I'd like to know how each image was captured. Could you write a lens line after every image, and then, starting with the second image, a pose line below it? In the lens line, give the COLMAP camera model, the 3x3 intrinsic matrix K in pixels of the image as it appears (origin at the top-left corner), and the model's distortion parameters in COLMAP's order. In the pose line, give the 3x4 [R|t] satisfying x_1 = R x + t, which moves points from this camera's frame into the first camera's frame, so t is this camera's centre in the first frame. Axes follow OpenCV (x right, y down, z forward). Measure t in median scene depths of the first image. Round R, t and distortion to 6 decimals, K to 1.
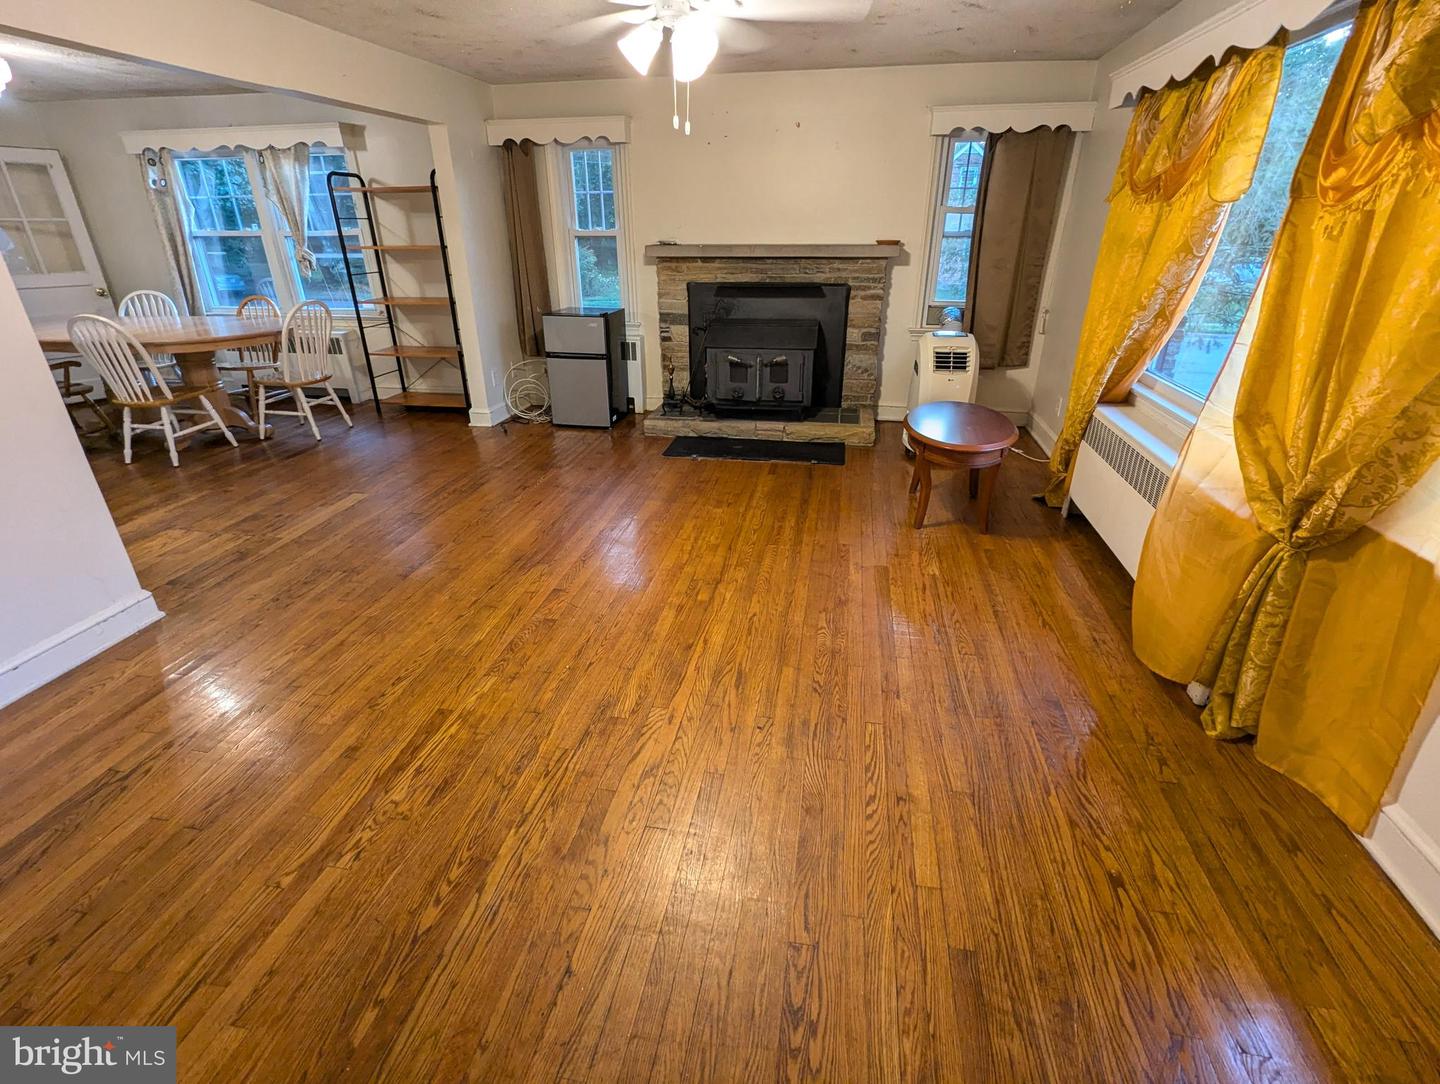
lens RADIAL K [[686.2, 0, 718.9], [0, 686.2, 540.5], [0, 0, 1]] dist [0.000829, -0.000062]
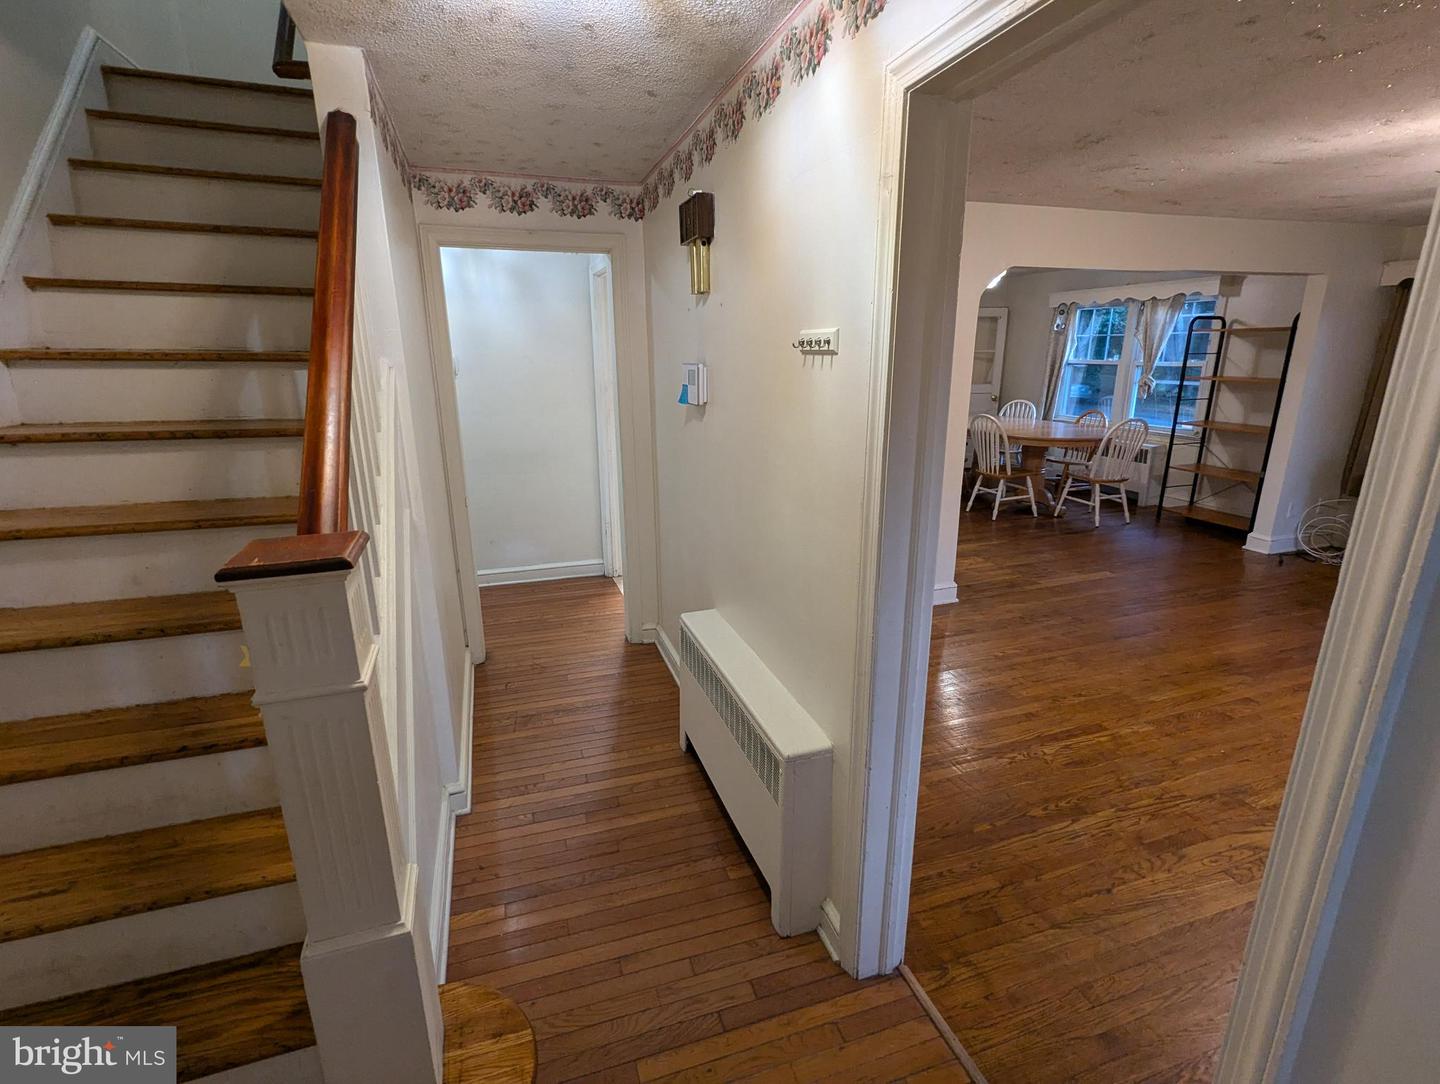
lens RADIAL K [[686.2, 0, 718.9], [0, 686.2, 540.5], [0, 0, 1]] dist [0.000829, -0.000062]
pose [[0.484413, 0.242360, -0.840599, 0.119270], [-0.363024, 0.929916, 0.058911, 0.046917], [0.795963, 0.276620, 0.538445, -0.178051]]
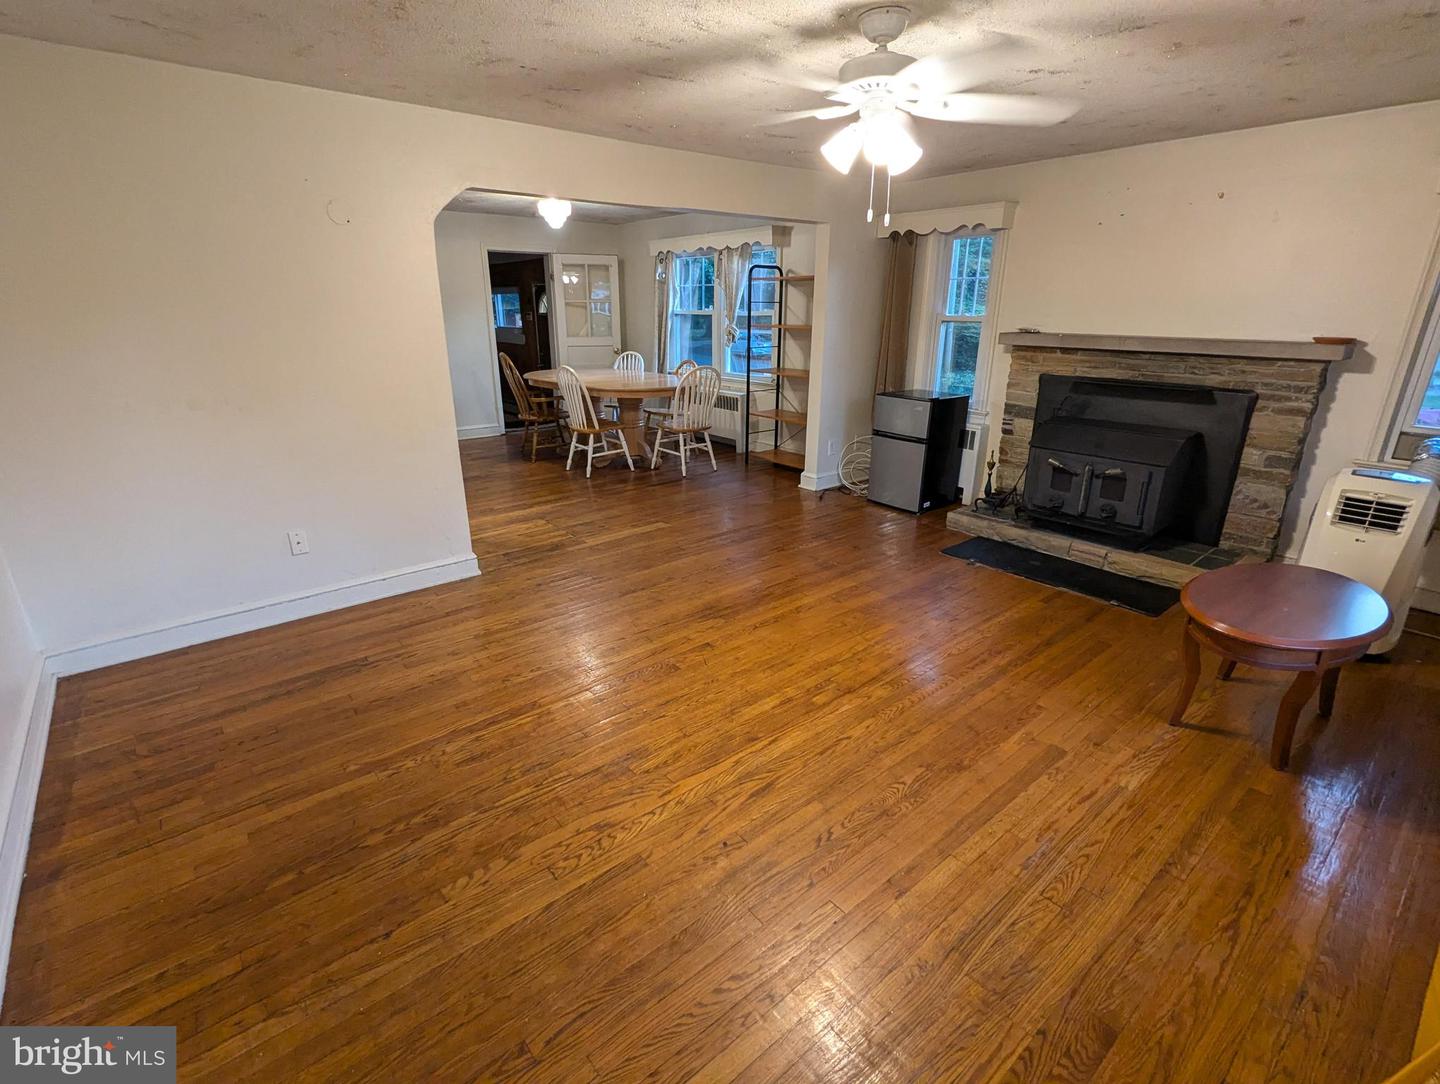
lens RADIAL K [[682.3, 0, 717.5], [0, 682.3, 544.6], [0, 0, 1]] dist [-0.001026, -0.000525]
pose [[0.766739, 0.221955, -0.602368, 0.220680], [-0.276571, 0.960991, 0.002057, -0.048215], [0.579327, 0.165021, 0.798216, 0.084134]]
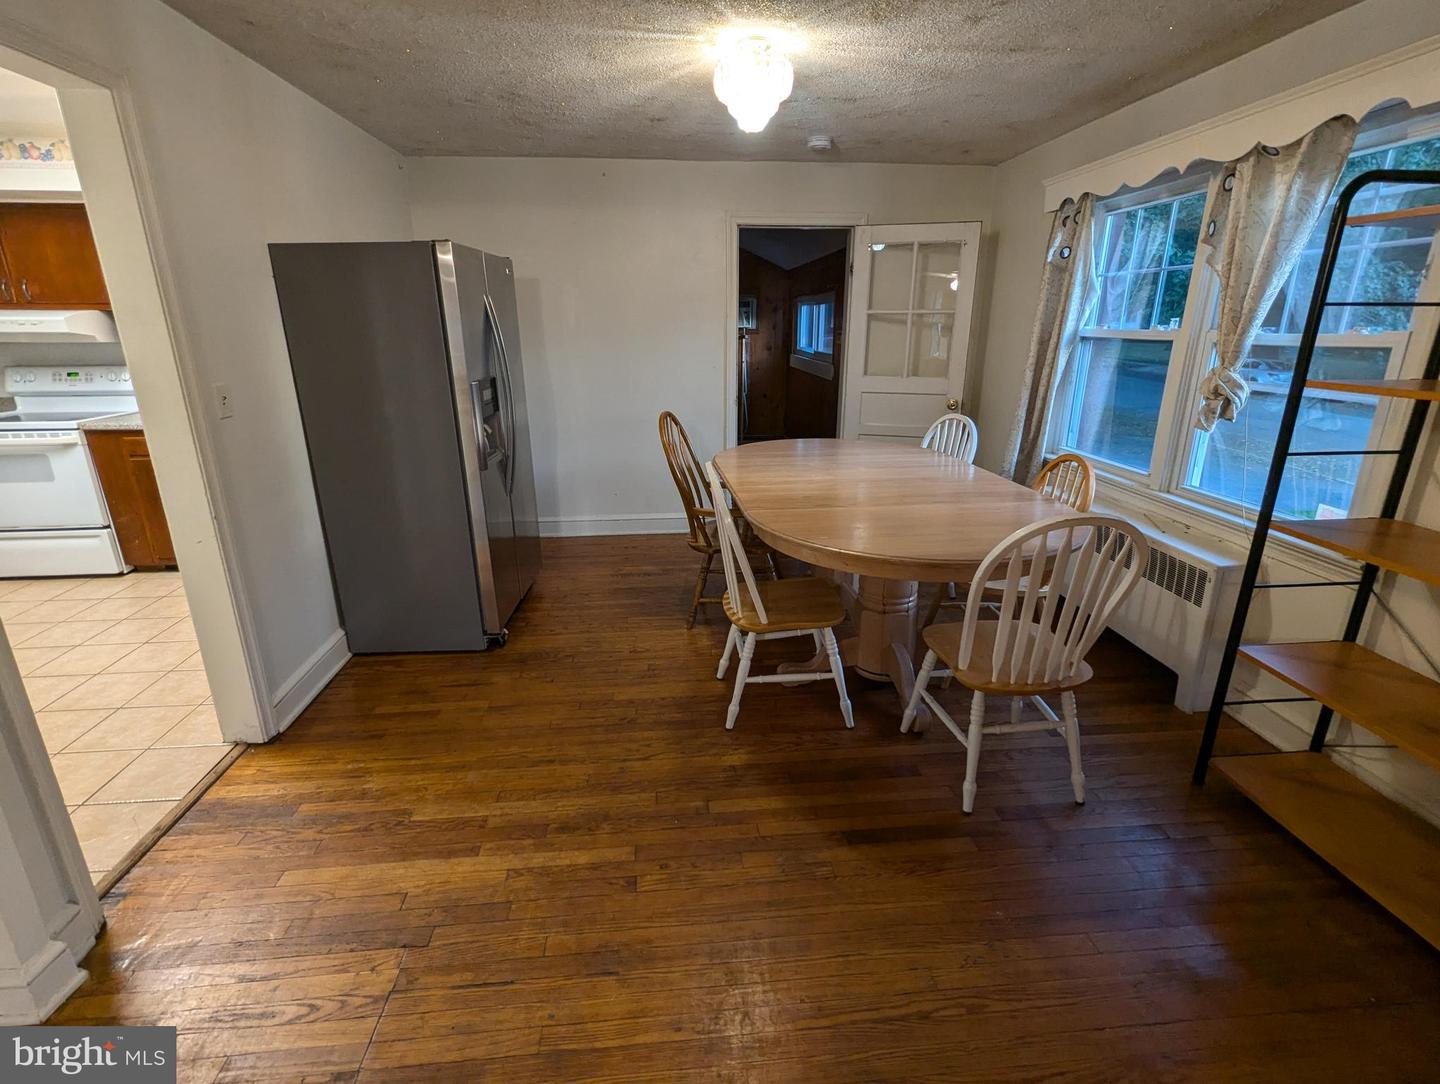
lens RADIAL K [[686.2, 0, 718.9], [0, 686.2, 540.5], [0, 0, 1]] dist [0.000829, -0.000062]
pose [[0.266540, 0.300190, -0.915884, -0.286955], [-0.403676, 0.897668, 0.176742, -0.306230], [0.875216, 0.322612, 0.360444, 0.659927]]
